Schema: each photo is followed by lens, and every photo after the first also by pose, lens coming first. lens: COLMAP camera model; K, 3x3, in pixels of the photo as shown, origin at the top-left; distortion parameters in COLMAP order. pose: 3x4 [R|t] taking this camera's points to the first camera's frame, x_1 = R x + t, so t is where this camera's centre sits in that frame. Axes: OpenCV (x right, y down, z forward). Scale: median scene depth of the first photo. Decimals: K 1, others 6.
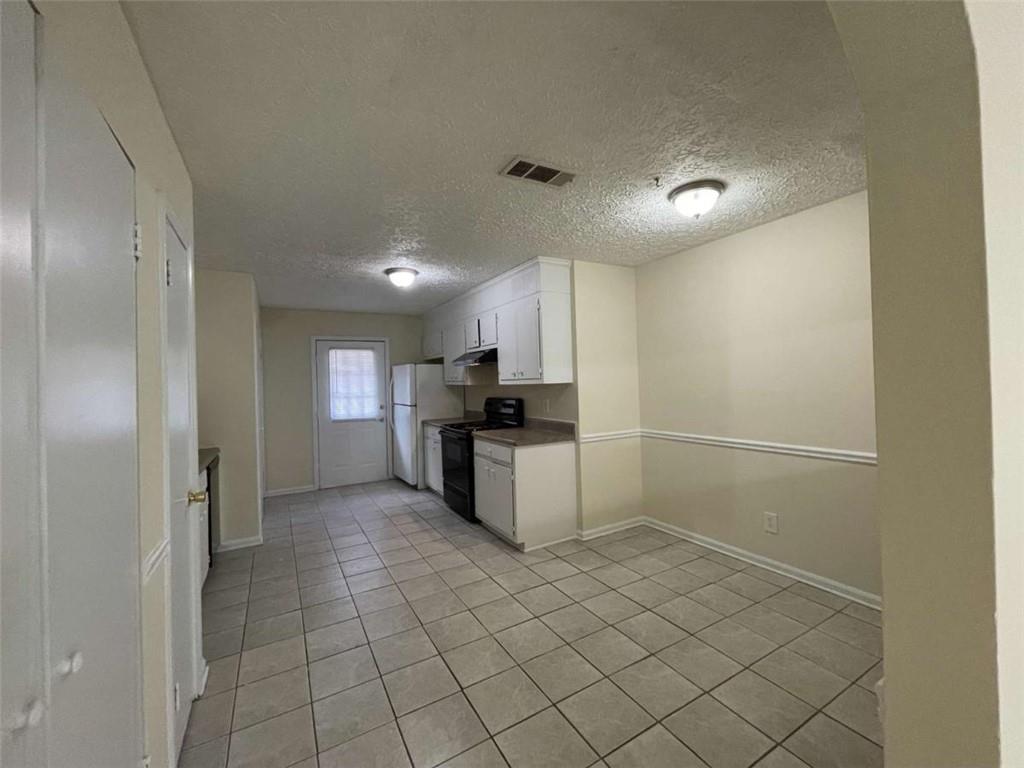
lens RADIAL K [[413.1, 0, 513.6], [0, 413.1, 378.3], [0, 0, 1]] dist [0.000288, 0.000242]
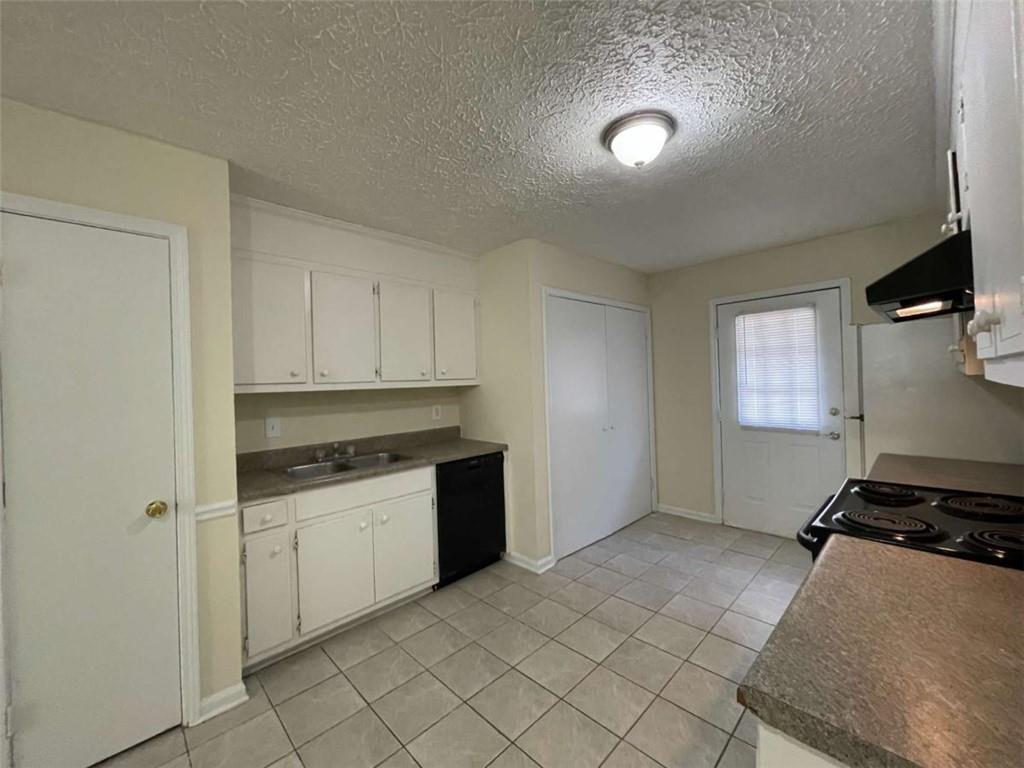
lens RADIAL K [[413.1, 0, 513.6], [0, 413.1, 378.3], [0, 0, 1]] dist [0.000288, 0.000242]
pose [[0.254254, 0.015443, -0.967014, 0.130050], [0.030204, 0.999258, 0.023899, 0.001755], [0.966666, -0.035284, 0.253599, 0.670694]]
